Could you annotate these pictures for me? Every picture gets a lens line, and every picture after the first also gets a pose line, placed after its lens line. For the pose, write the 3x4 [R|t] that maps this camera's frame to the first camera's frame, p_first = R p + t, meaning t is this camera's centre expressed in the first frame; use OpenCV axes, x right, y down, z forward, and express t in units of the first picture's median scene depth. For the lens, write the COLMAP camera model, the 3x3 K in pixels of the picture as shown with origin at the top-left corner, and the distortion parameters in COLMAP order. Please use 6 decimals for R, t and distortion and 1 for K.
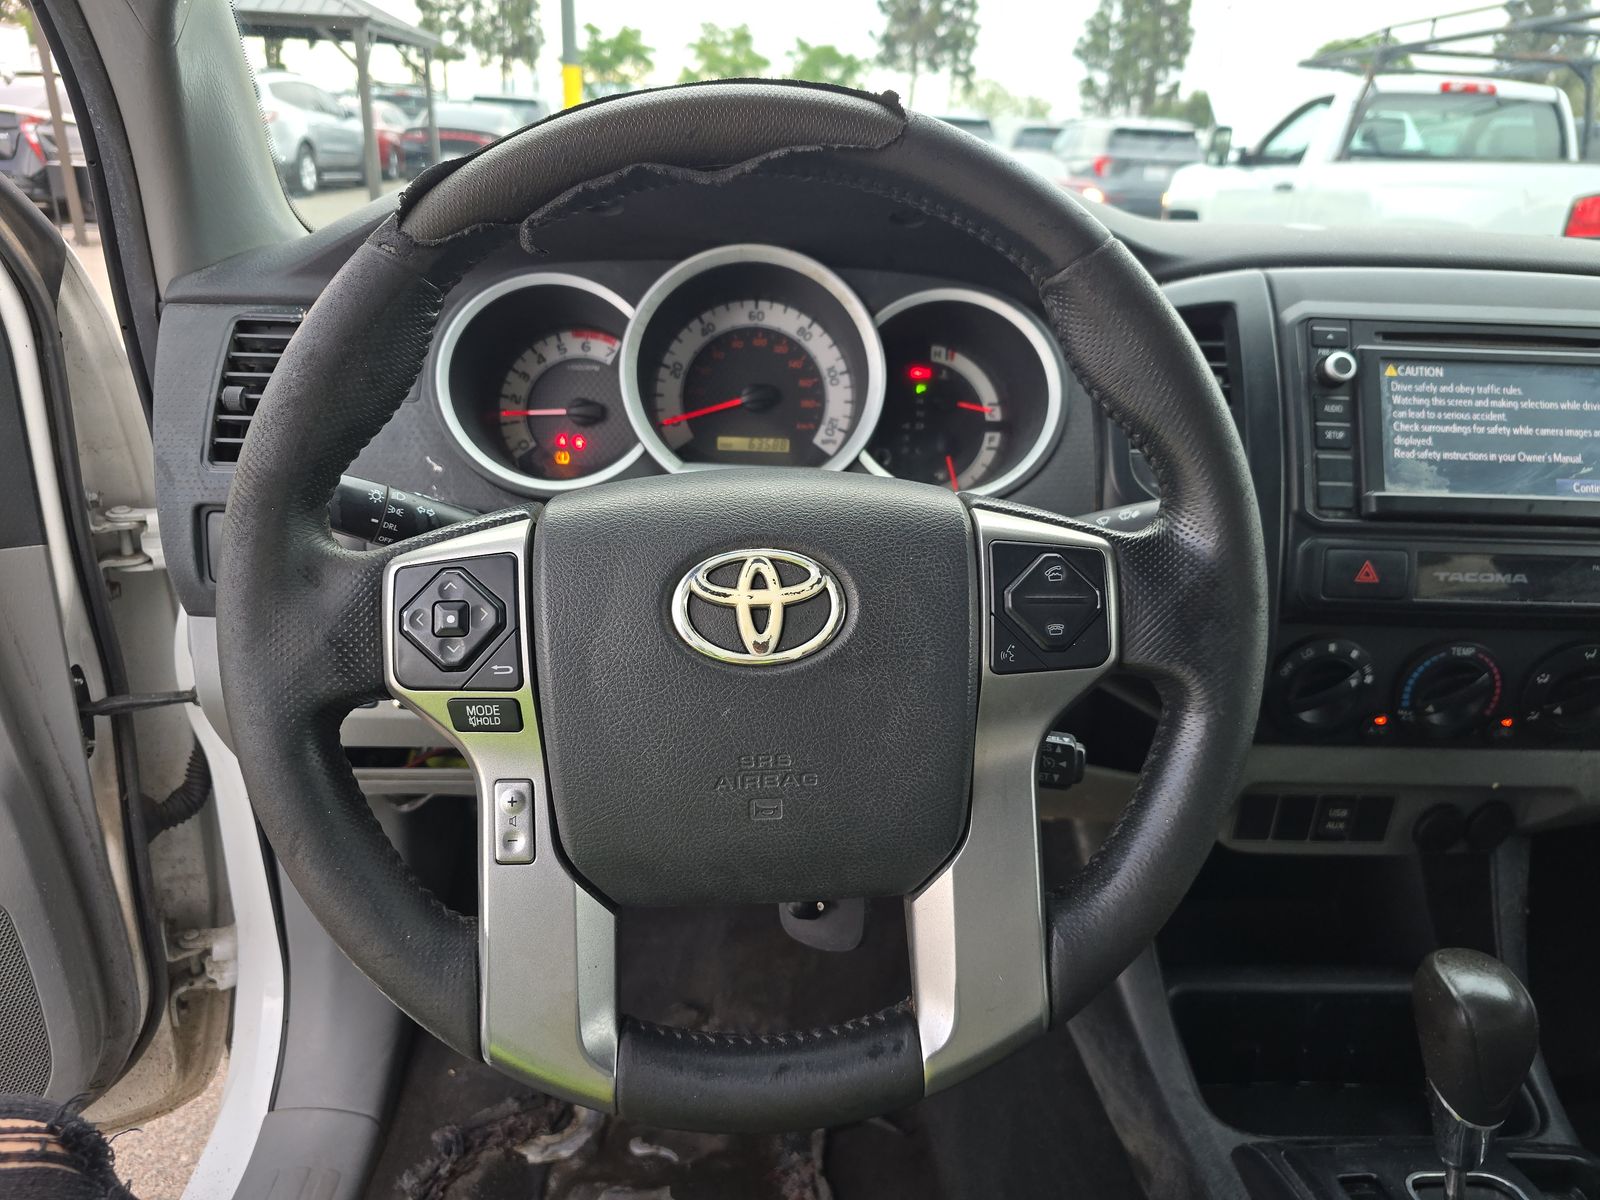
lens RADIAL K [[1077.1, 0, 795.0], [0, 1077.1, 610.4], [0, 0, 1]] dist [0.033042, -0.036195]
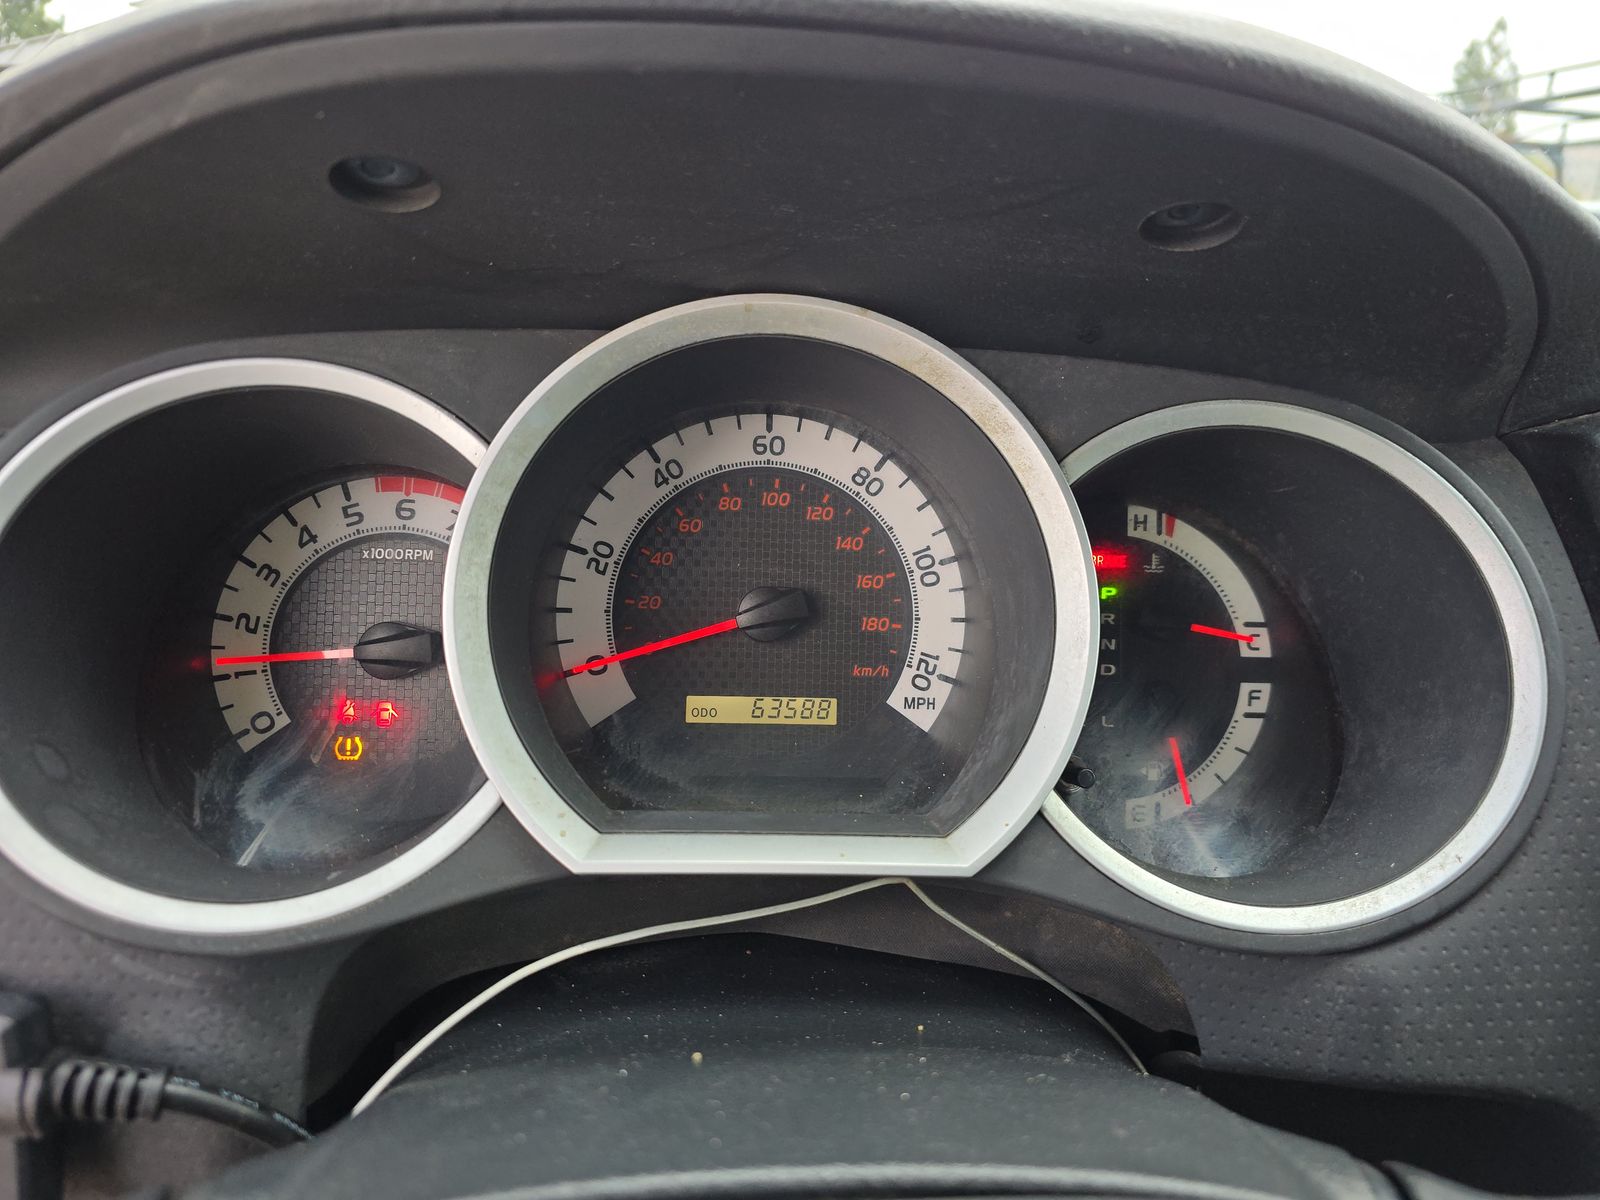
lens RADIAL K [[1077.1, 0, 790.5], [0, 1077.1, 601.1], [0, 0, 1]] dist [0.033042, -0.036195]
pose [[0.999526, -0.001391, 0.030747, -0.041035], [0.003683, 0.997207, -0.074596, -0.167762], [-0.030557, 0.074673, 0.996740, 0.526164]]
